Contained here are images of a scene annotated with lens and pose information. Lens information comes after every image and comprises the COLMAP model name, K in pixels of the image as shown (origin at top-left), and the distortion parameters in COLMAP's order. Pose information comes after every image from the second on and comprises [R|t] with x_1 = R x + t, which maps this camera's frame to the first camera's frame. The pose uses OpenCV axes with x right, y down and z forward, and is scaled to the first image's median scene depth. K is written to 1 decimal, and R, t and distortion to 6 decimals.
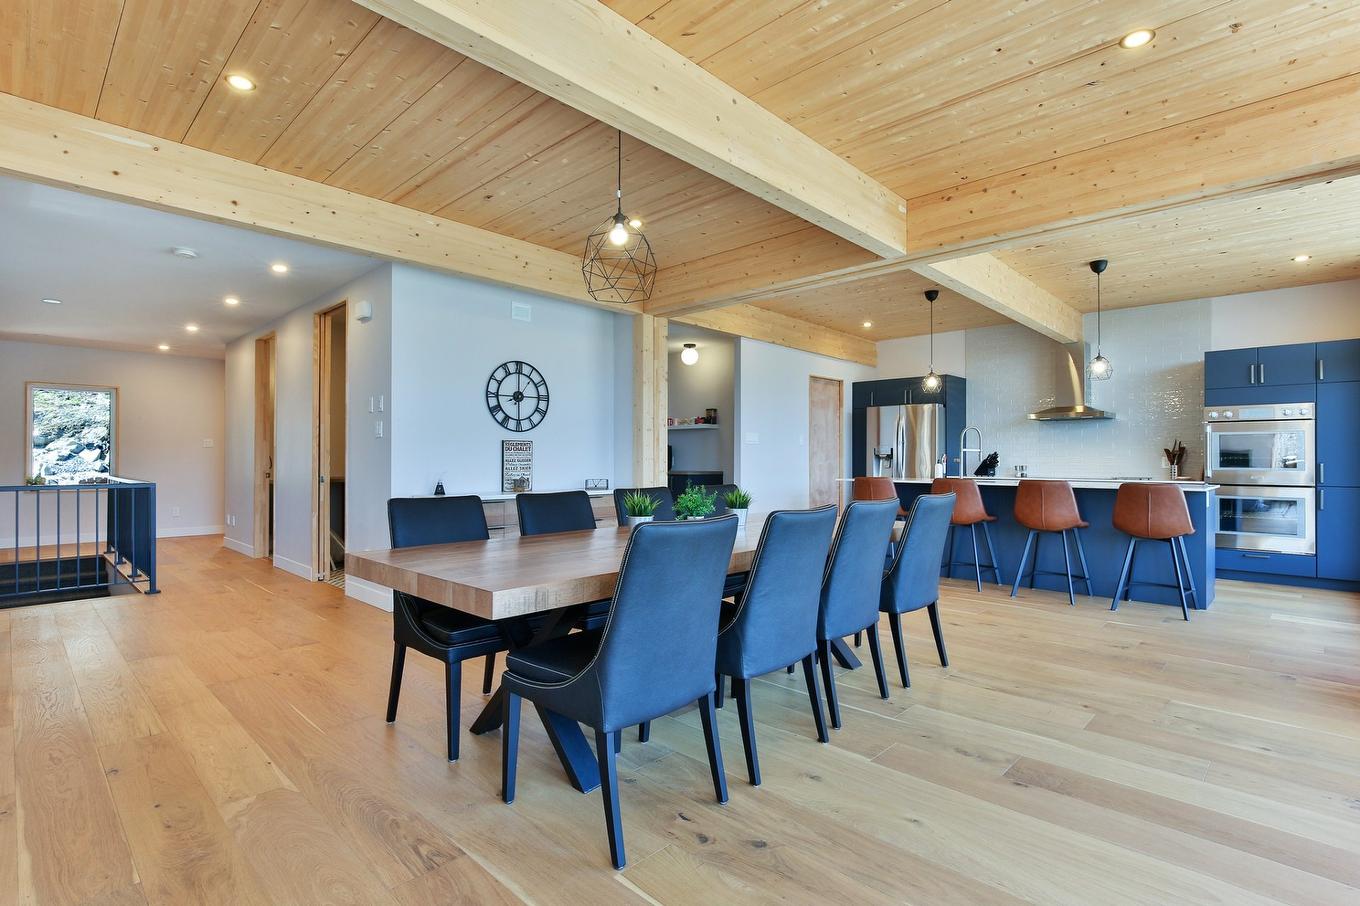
lens RADIAL K [[653.9, 0, 680.0], [0, 653.9, 453.0], [0, 0, 1]] dist [-0.016798, -0.000512]
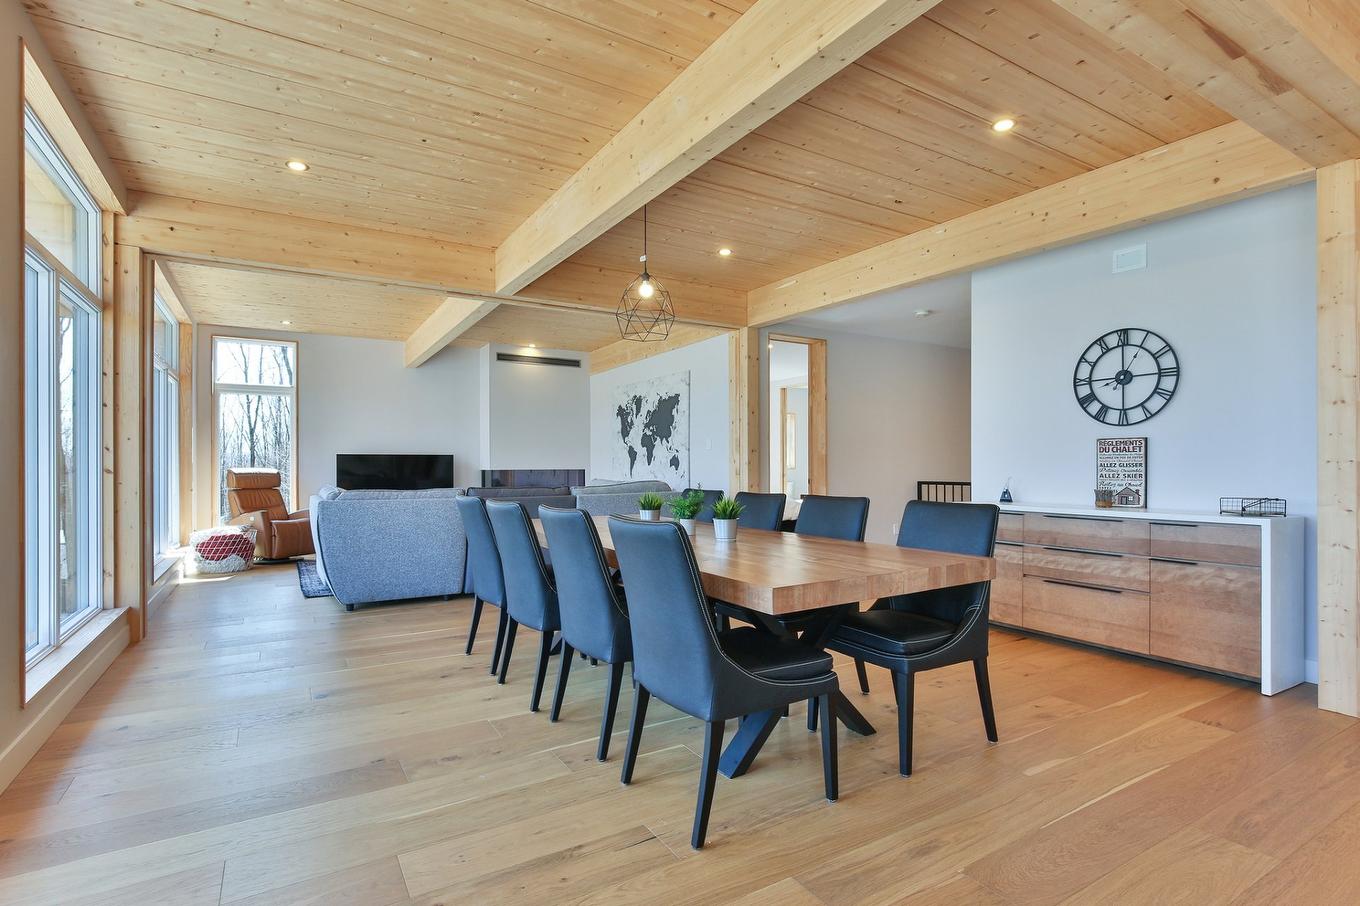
lens RADIAL K [[666.8, 0, 680.0], [0, 666.8, 453.0], [0, 0, 1]] dist [-0.002301, -0.000172]
pose [[-0.245756, -0.017865, -0.969167, 0.604199], [0.008746, 0.999749, -0.020646, 0.008838], [0.969292, -0.013551, -0.245538, 0.717206]]
